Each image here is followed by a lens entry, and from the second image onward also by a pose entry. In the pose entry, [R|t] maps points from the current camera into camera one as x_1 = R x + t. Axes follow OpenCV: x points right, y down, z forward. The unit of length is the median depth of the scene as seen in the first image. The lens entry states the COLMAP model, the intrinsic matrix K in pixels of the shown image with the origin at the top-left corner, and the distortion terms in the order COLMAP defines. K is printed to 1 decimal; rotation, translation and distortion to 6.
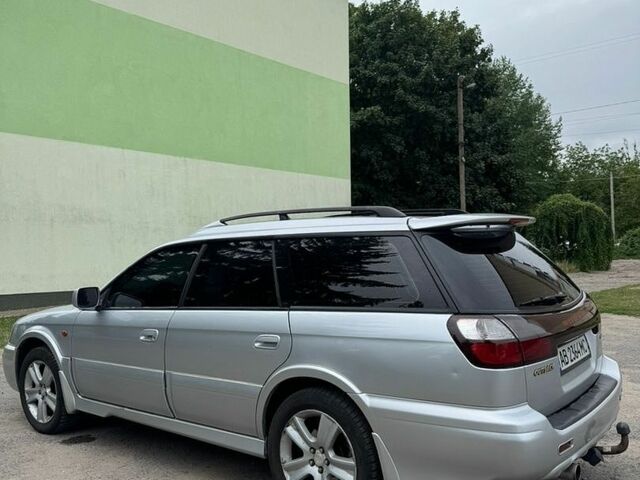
lens RADIAL K [[600.4, 0, 321.4], [0, 600.4, 241.3], [0, 0, 1]] dist [0.013874, 0.000000]
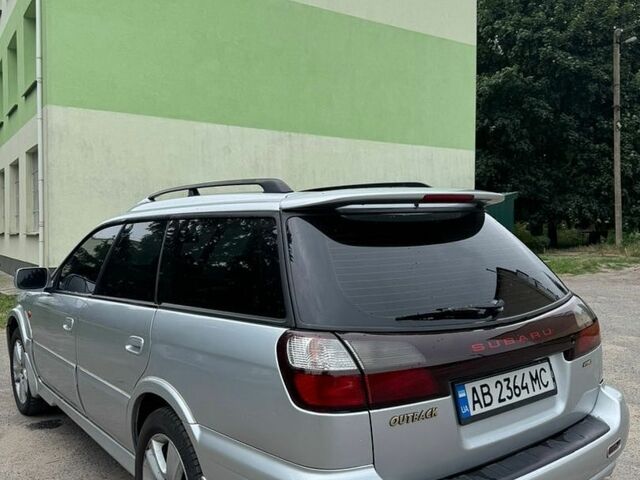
lens RADIAL K [[600.4, 0, 314.6], [0, 600.4, 240.4], [0, 0, 1]] dist [0.013874, 0.000000]
pose [[0.964503, 0.017197, -0.263512, 0.083008], [-0.006686, 0.999148, 0.040733, -0.002395], [0.263988, -0.037525, 0.963796, 0.061531]]
